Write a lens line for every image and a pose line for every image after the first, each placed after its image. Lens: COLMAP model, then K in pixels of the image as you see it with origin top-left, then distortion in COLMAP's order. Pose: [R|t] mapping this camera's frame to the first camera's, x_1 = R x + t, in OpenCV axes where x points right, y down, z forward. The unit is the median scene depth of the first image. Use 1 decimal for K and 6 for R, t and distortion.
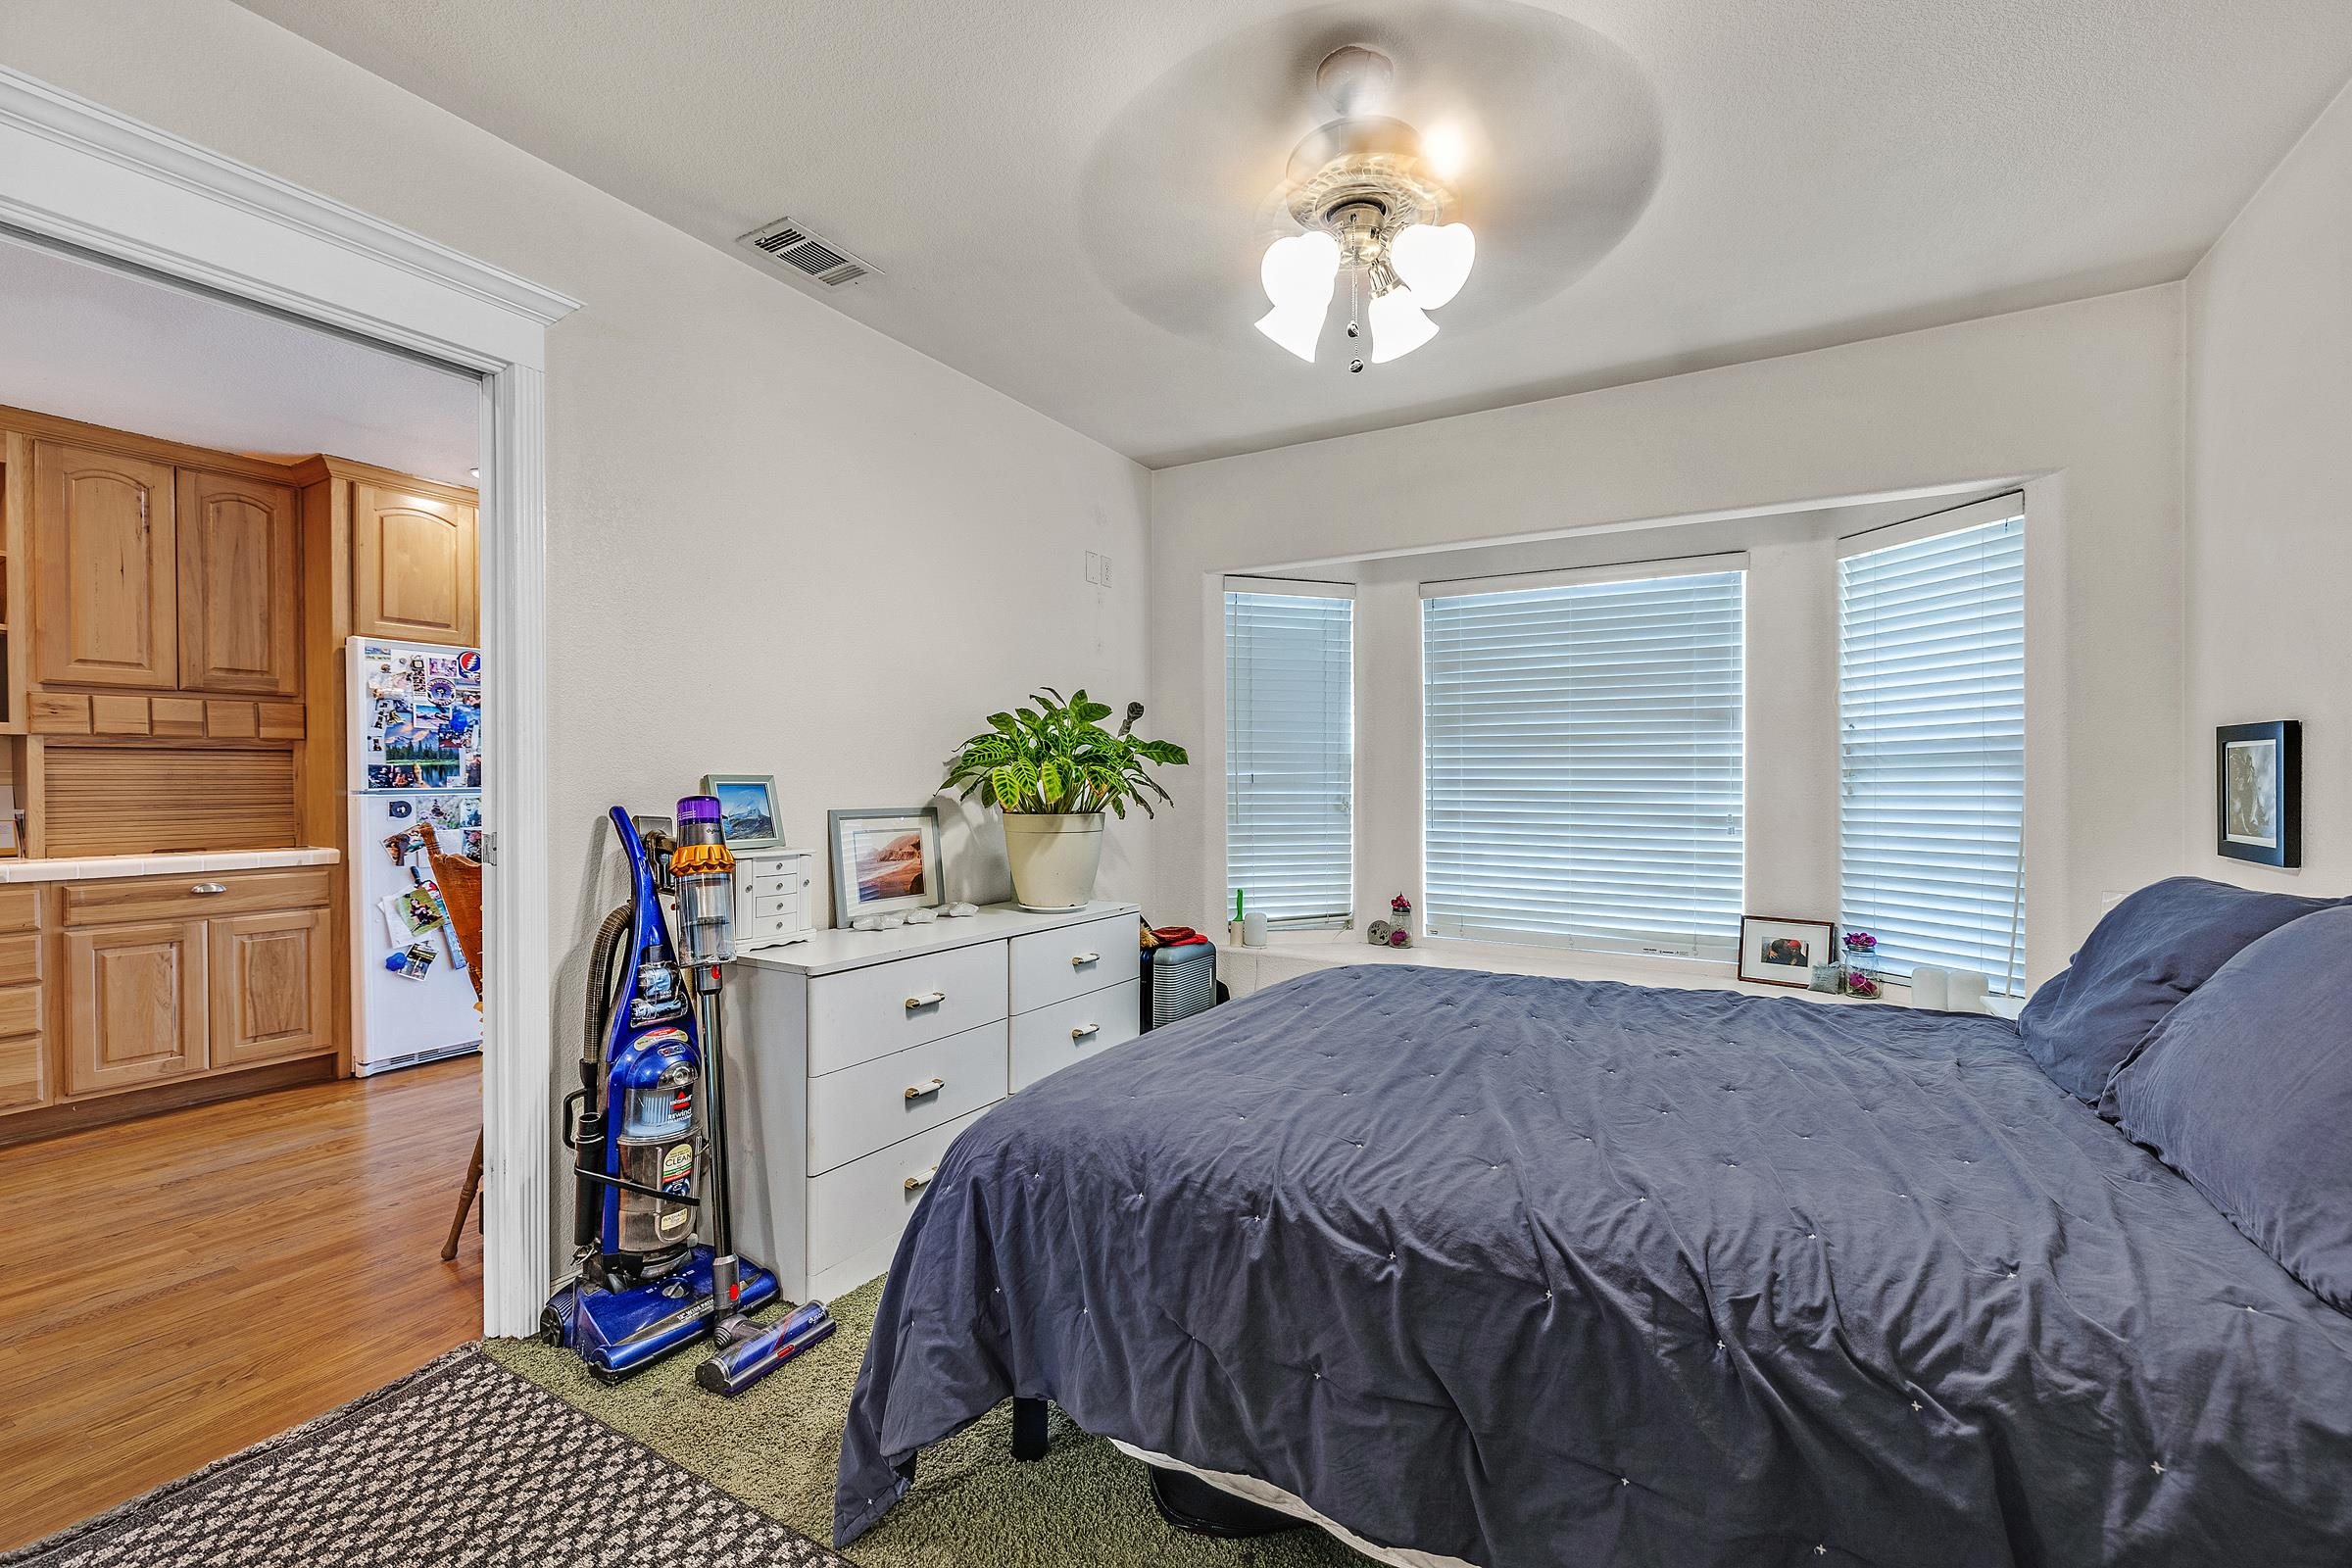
lens RADIAL K [[991.3, 0, 1183.4], [0, 991.3, 789.6], [0, 0, 1]] dist [-0.001890, -0.000168]
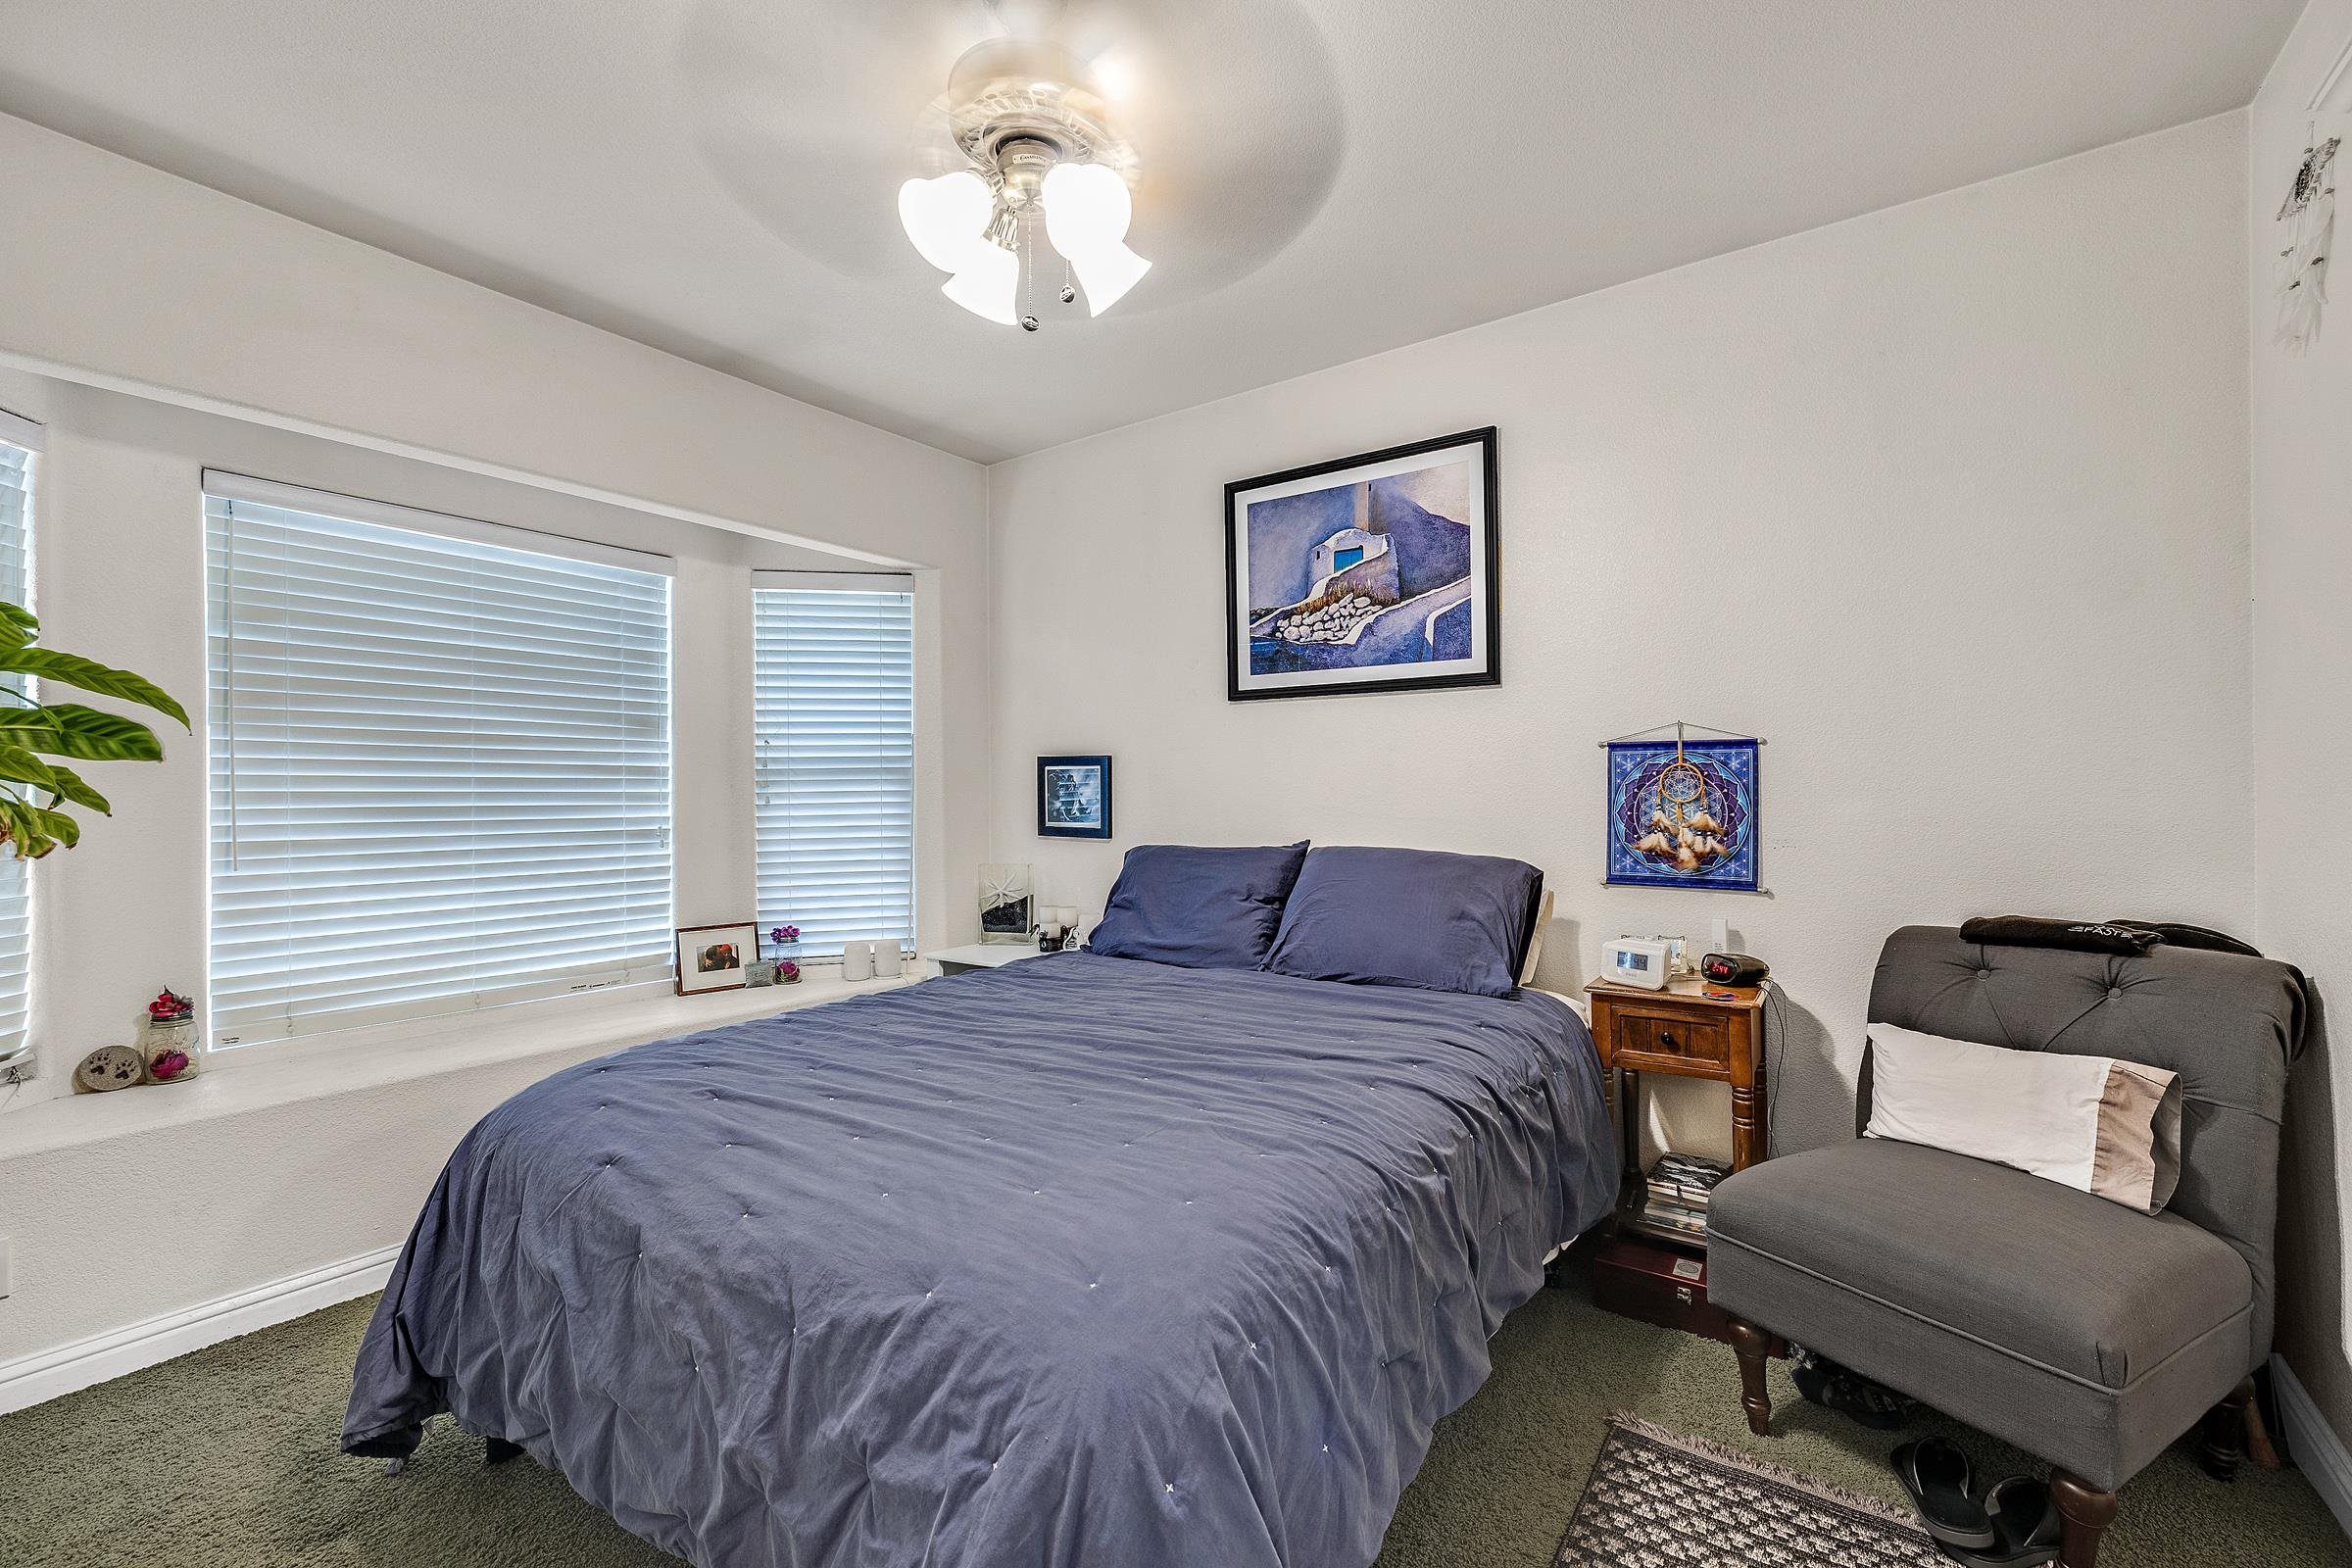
lens RADIAL K [[991.3, 0, 1176.3], [0, 991.3, 784.8], [0, 0, 1]] dist [-0.001890, -0.000168]
pose [[0.075131, 0.002203, 0.997171, -0.380505], [0.014603, 0.999888, -0.003309, -0.005285], [-0.997067, 0.014810, 0.075091, 0.441221]]
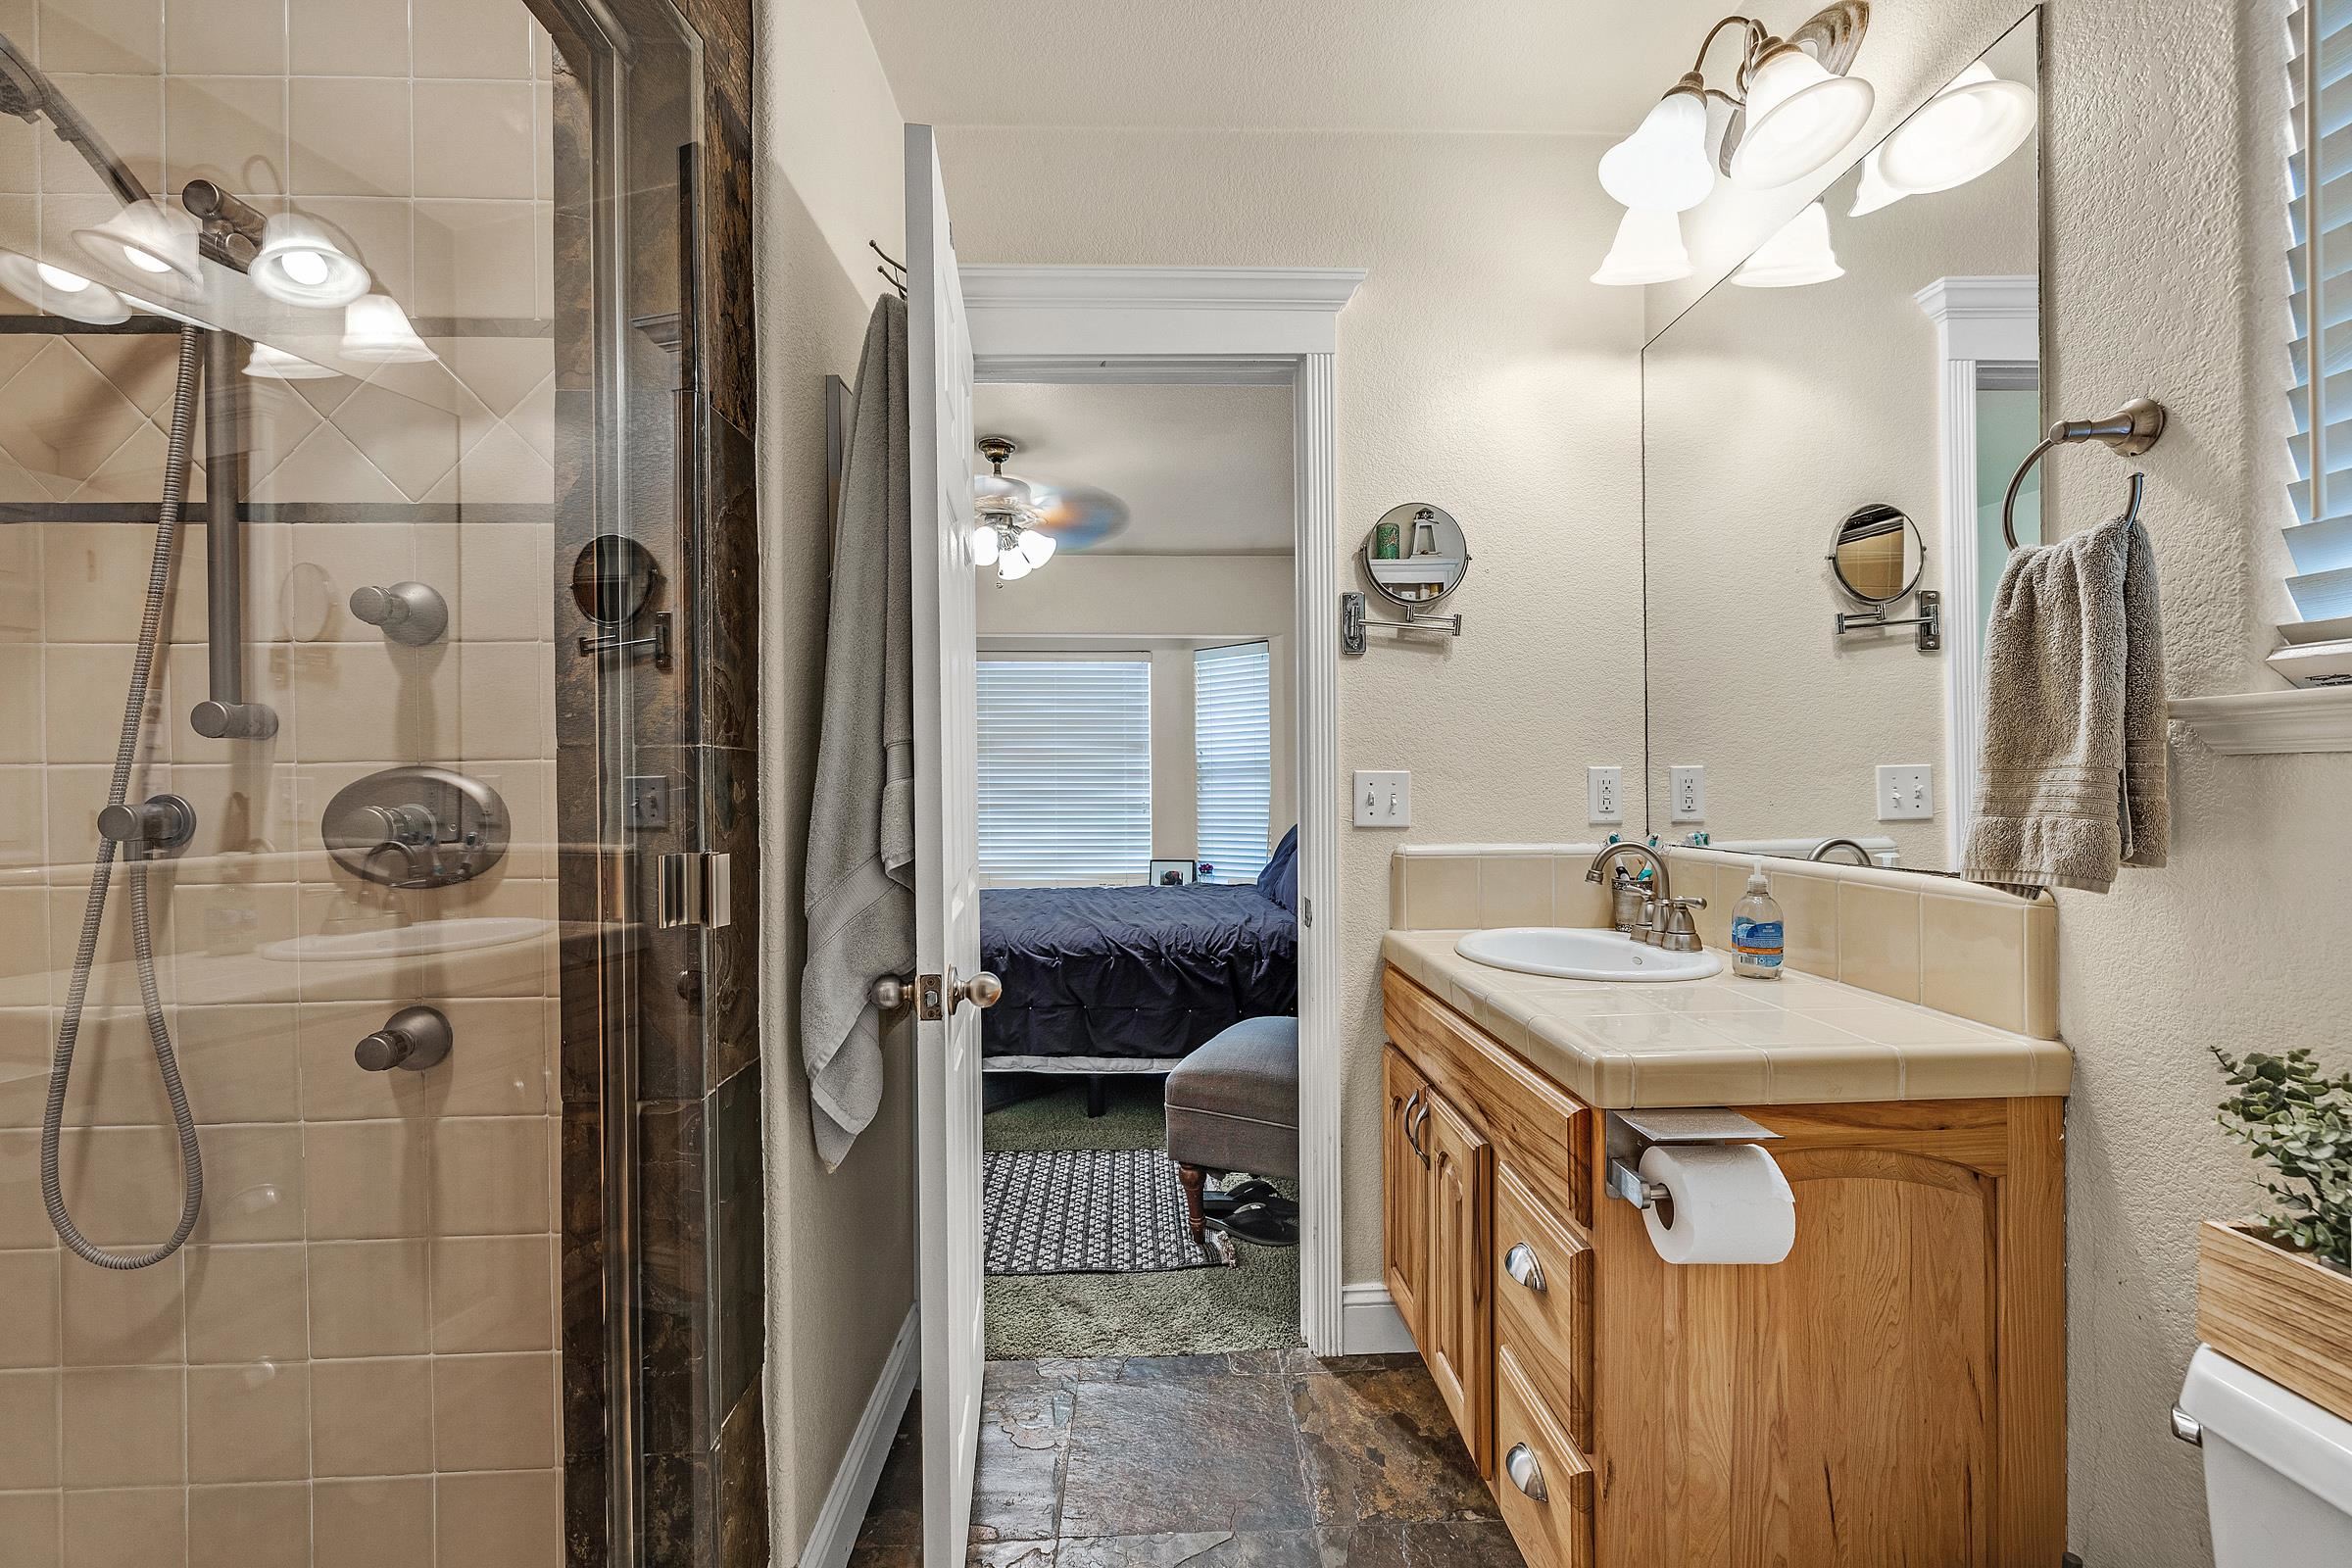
lens RADIAL K [[991.3, 0, 1181.0], [0, 991.3, 781.6], [0, 0, 1]] dist [-0.001890, -0.000168]
pose [[0.844595, -0.007640, 0.535351, -0.330221], [0.013850, 0.999875, -0.007580, 0.003308], [-0.535227, 0.013817, 0.844596, -0.515105]]
